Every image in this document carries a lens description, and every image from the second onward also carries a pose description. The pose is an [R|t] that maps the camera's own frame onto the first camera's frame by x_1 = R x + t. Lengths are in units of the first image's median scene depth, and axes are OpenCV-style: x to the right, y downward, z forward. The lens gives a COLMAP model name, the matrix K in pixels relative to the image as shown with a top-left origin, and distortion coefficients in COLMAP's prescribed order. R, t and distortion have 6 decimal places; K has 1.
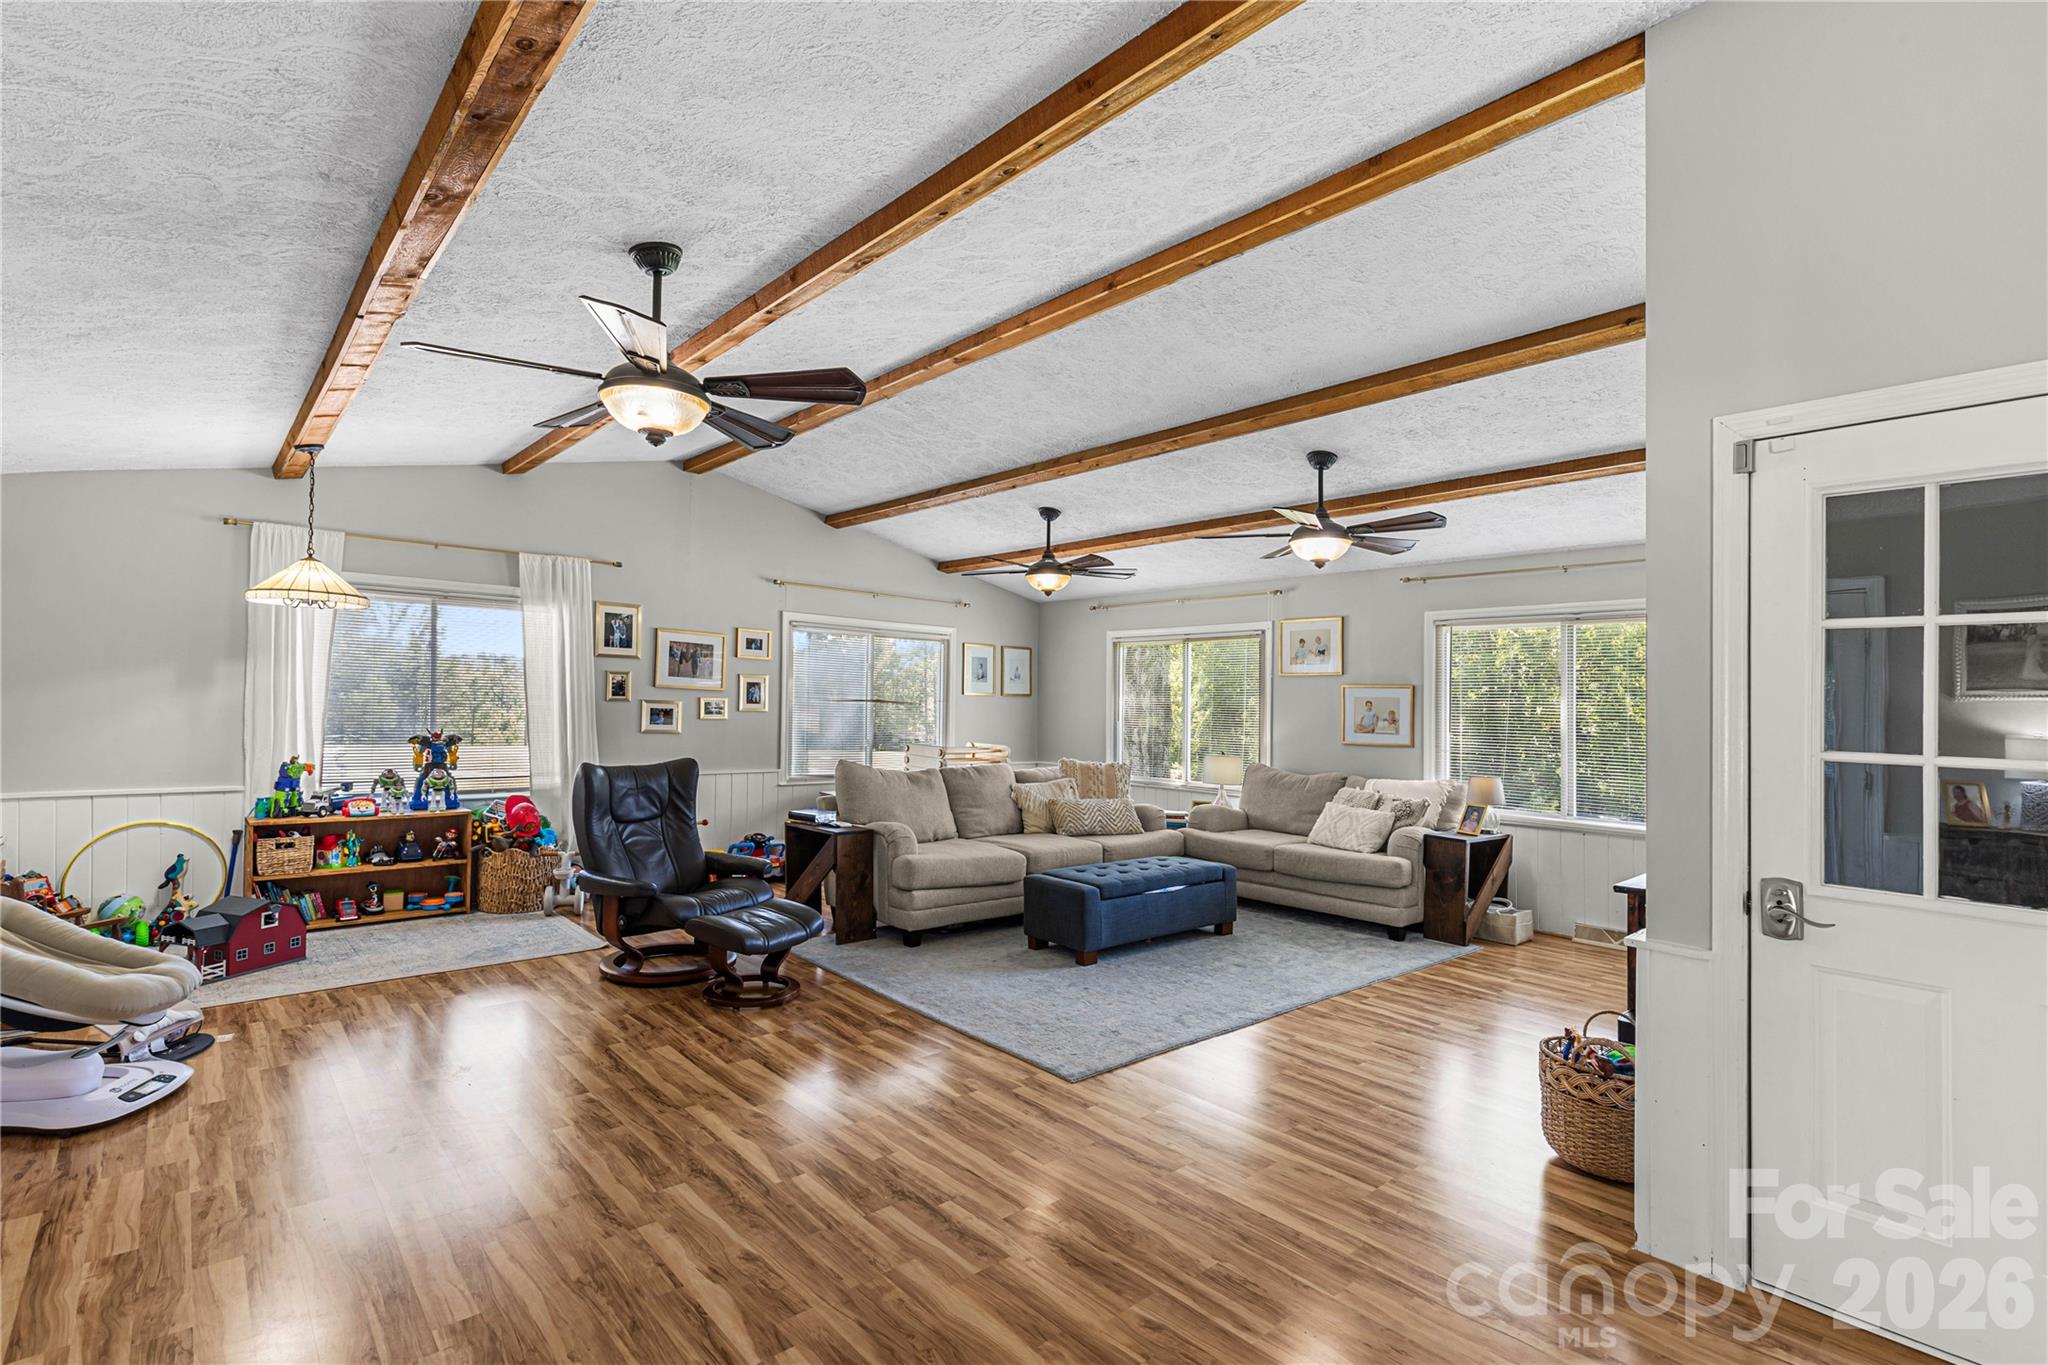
lens RADIAL K [[946.5, 0, 1019.6], [0, 946.5, 683.9], [0, 0, 1]] dist [0.000706, -0.000011]
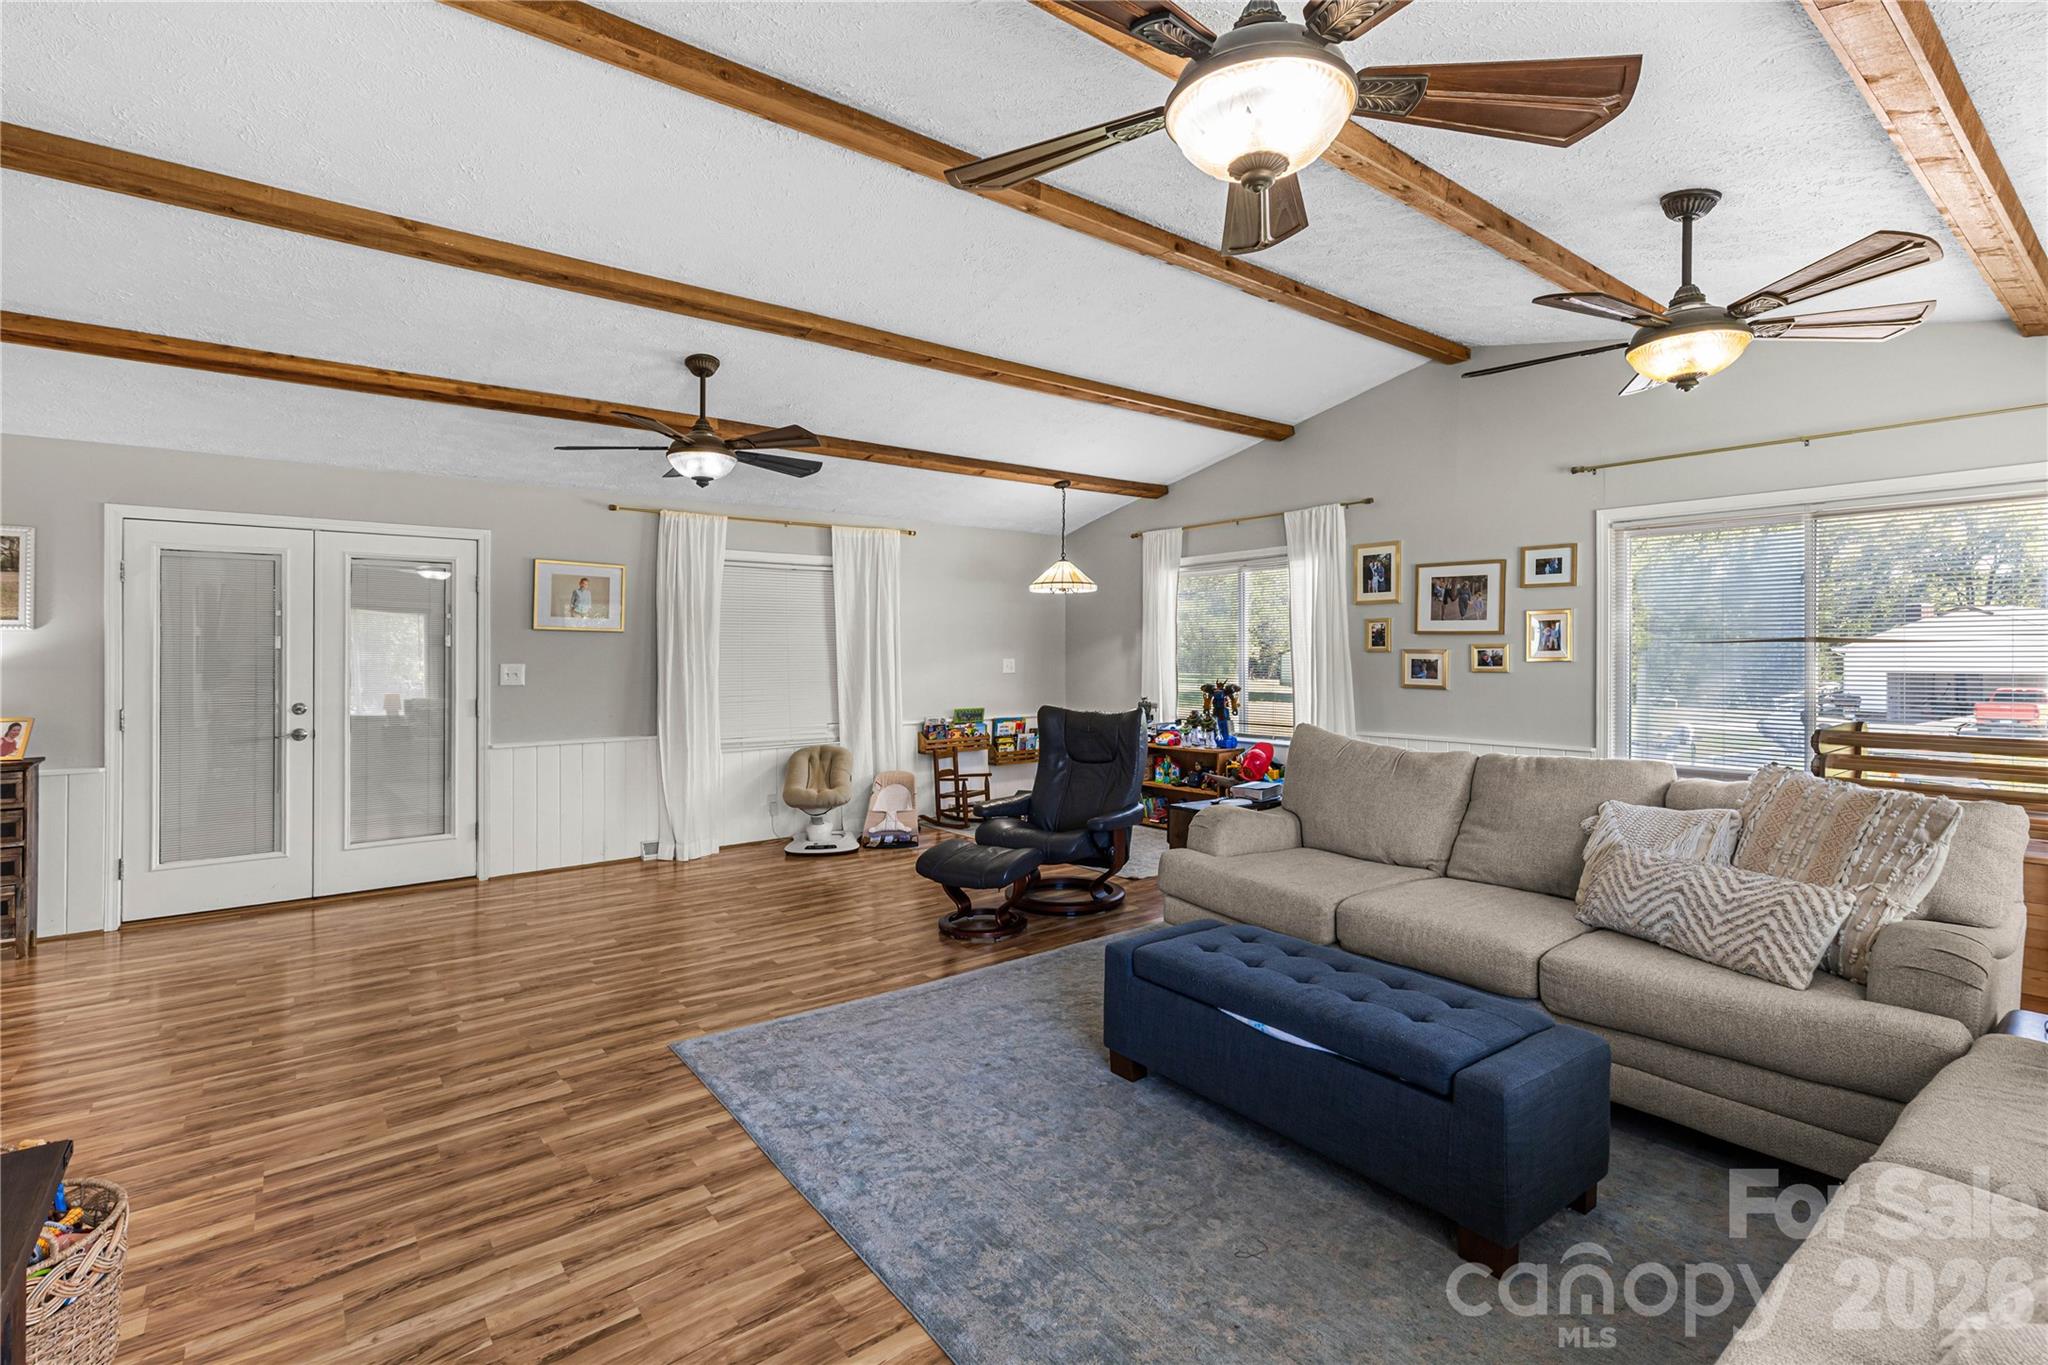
lens RADIAL K [[951.1, 0, 1021.2], [0, 951.1, 652.0], [0, 0, 1]] dist [0.002411, -0.000239]
pose [[-0.069141, -0.023086, -0.997340, 0.756020], [0.026312, 0.999342, -0.024957, 0.048282], [0.997260, -0.027967, -0.068488, 1.093233]]
